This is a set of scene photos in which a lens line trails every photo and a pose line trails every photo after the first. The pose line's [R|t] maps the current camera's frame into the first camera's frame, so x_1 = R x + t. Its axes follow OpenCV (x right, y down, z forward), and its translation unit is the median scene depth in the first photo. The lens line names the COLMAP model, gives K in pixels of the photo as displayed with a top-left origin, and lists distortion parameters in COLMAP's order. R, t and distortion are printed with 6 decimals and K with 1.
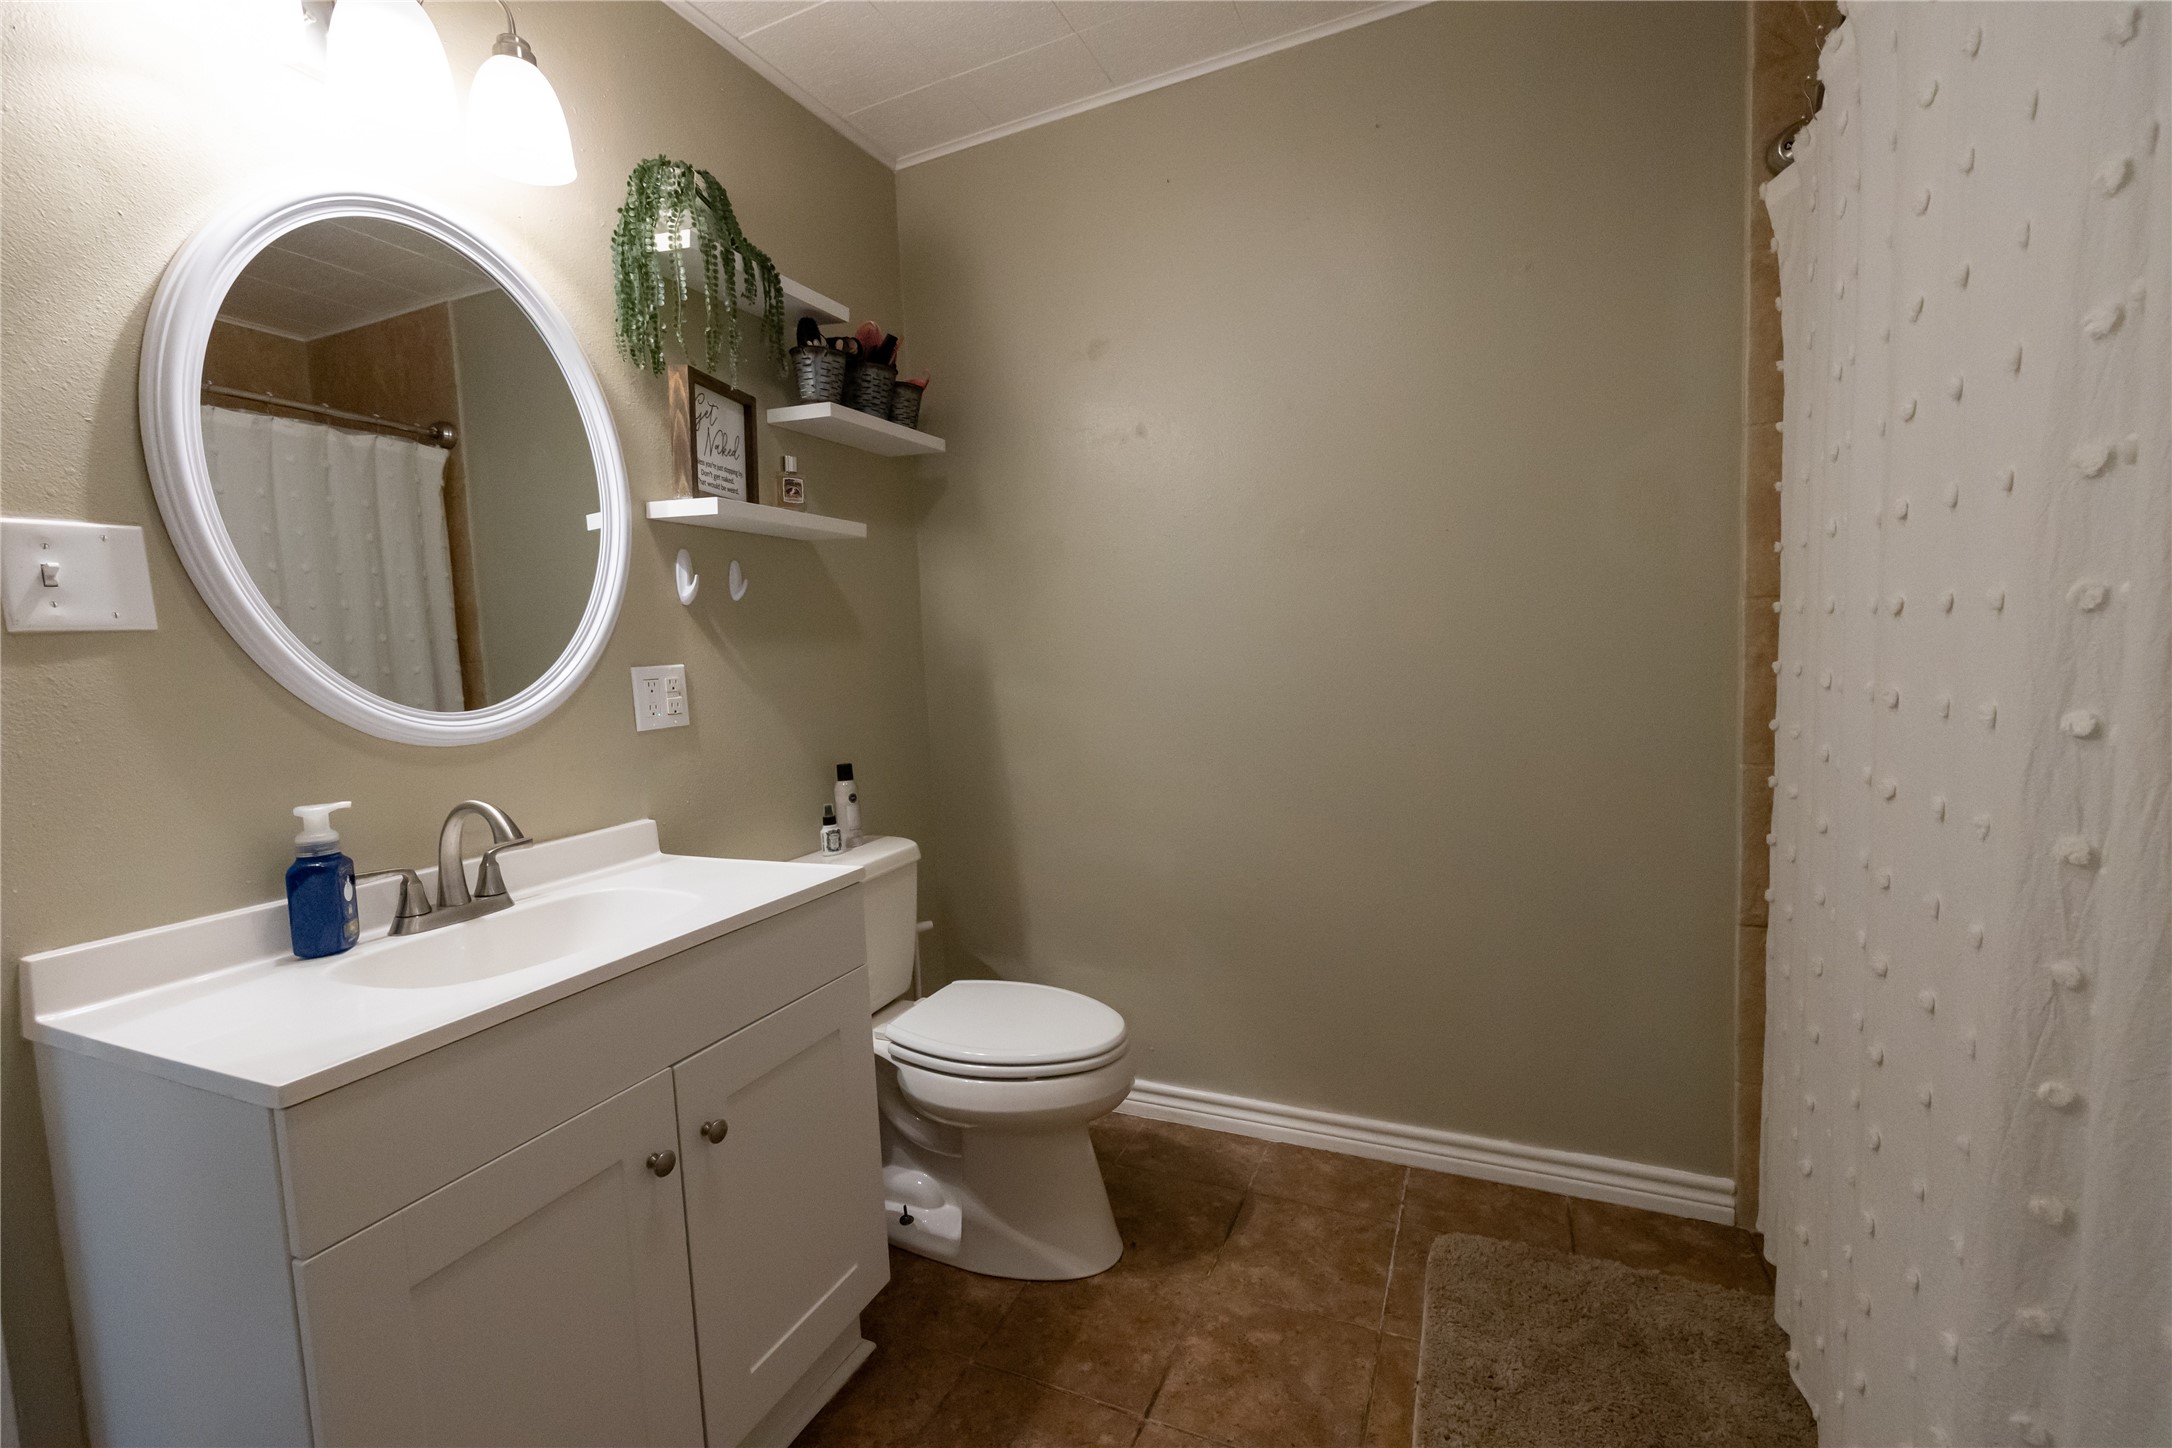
lens RADIAL K [[916.3, 0, 1089.0], [0, 916.3, 726.9], [0, 0, 1]] dist [-0.000058, 0.000224]
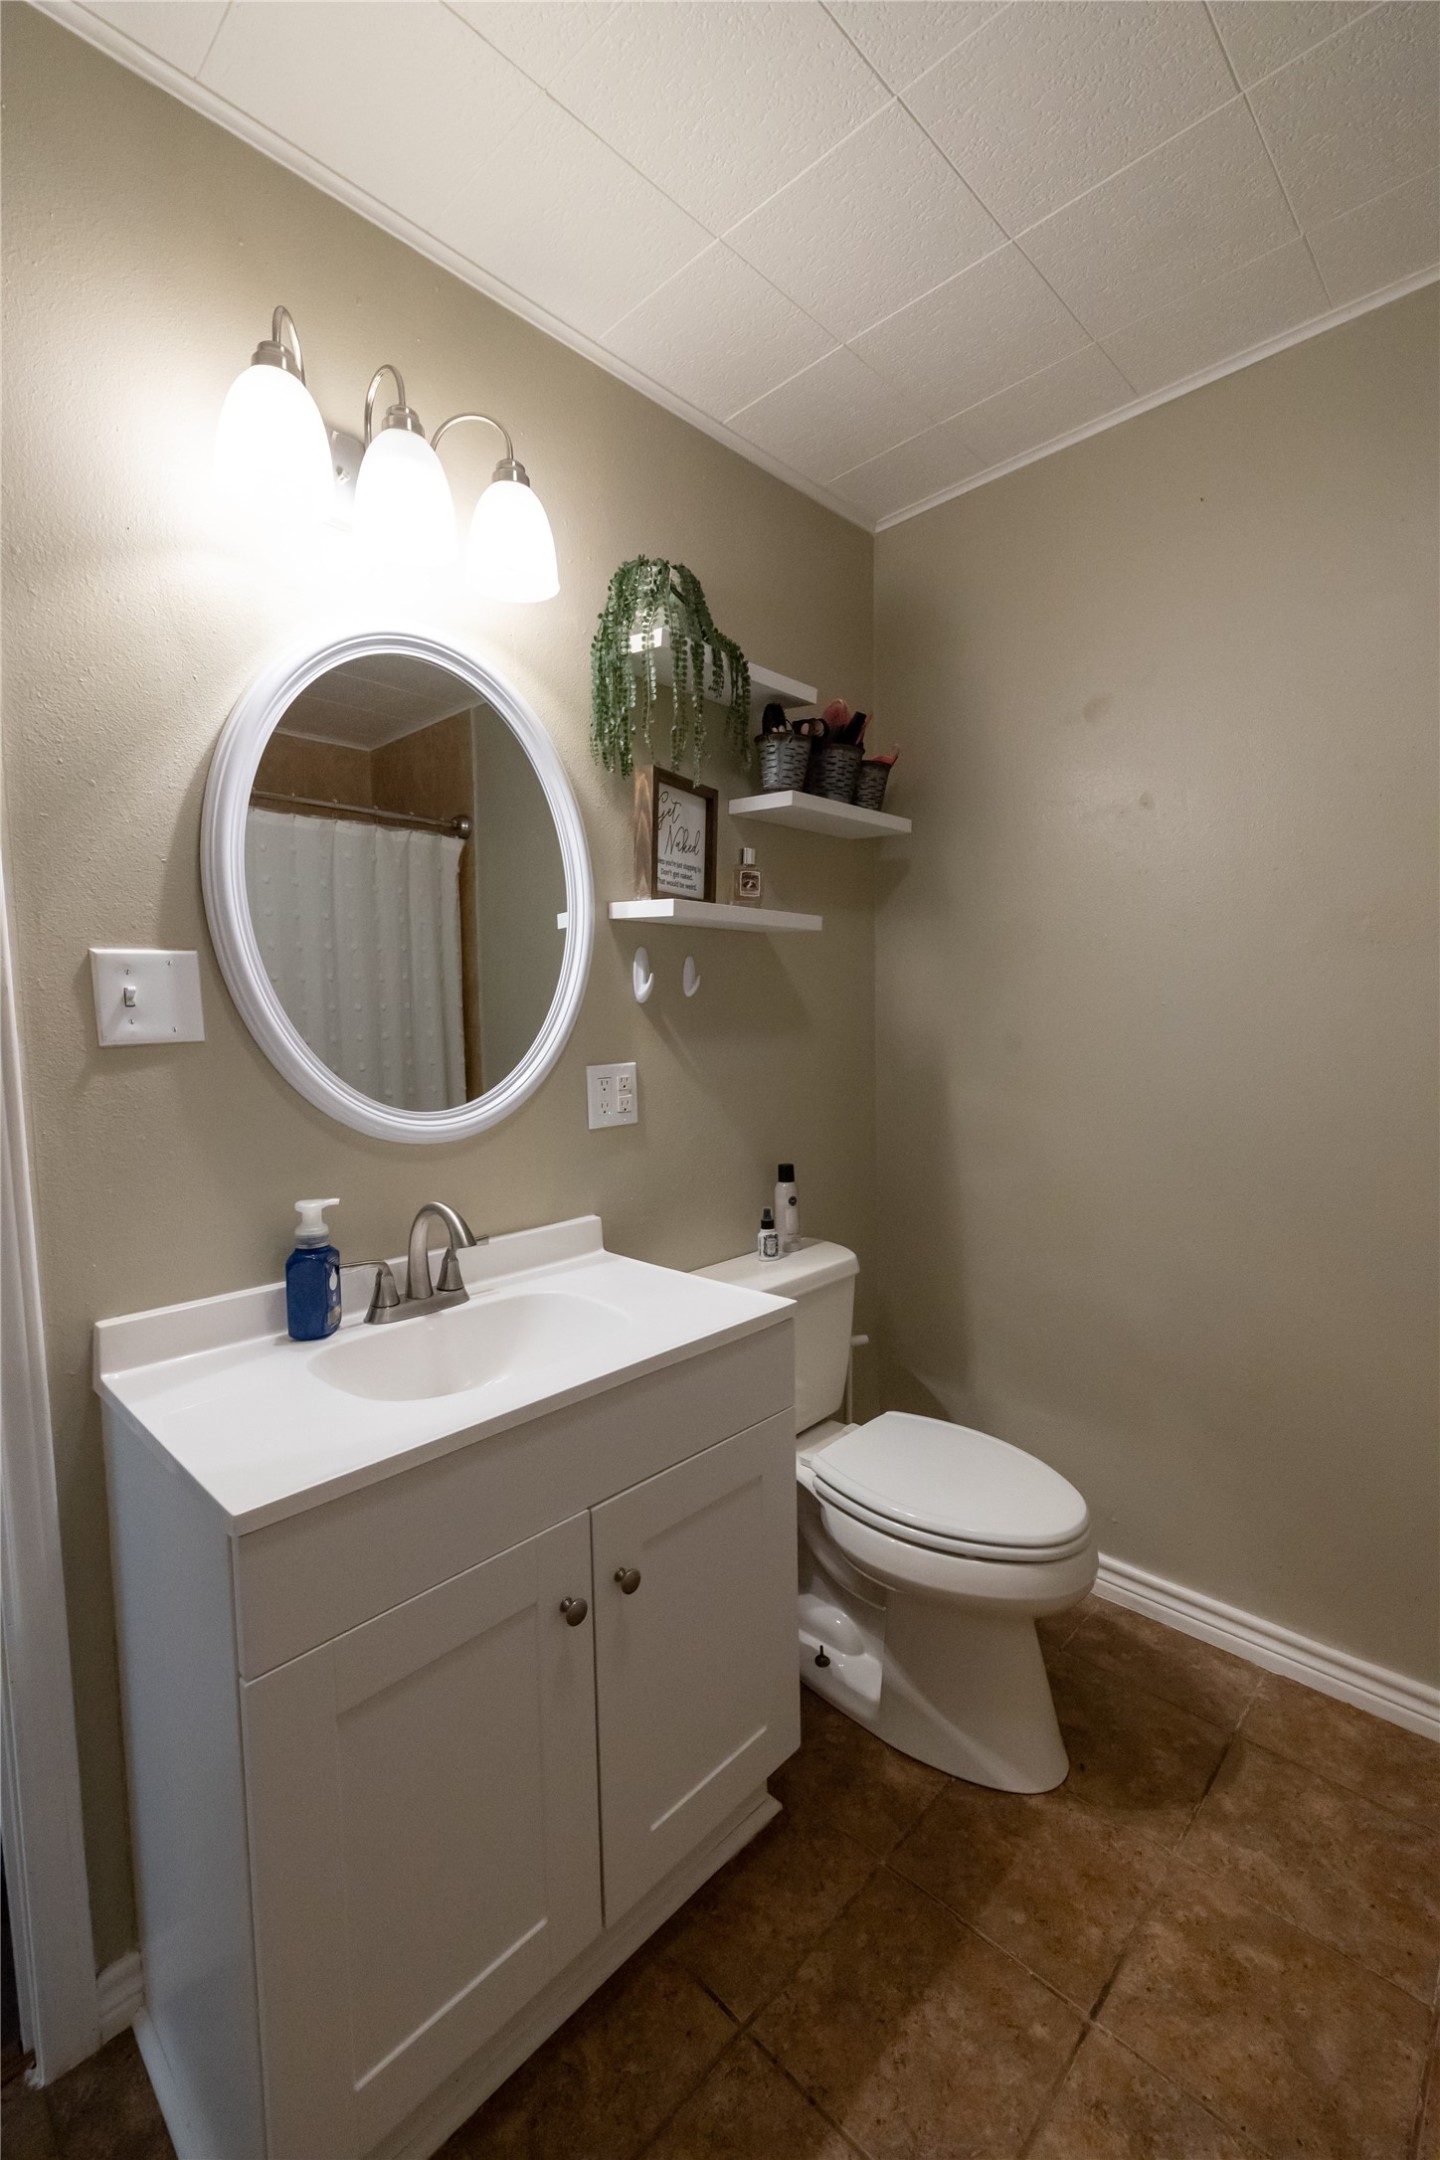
lens RADIAL K [[911.2, 0, 718.0], [0, 911.2, 1081.7], [0, 0, 1]] dist [-0.000058, 0.000224]
pose [[0.939894, 0.055917, -0.336858, -0.021739], [-0.055136, 0.998408, 0.011893, -0.067050], [0.336986, 0.007395, 0.941481, 0.097073]]
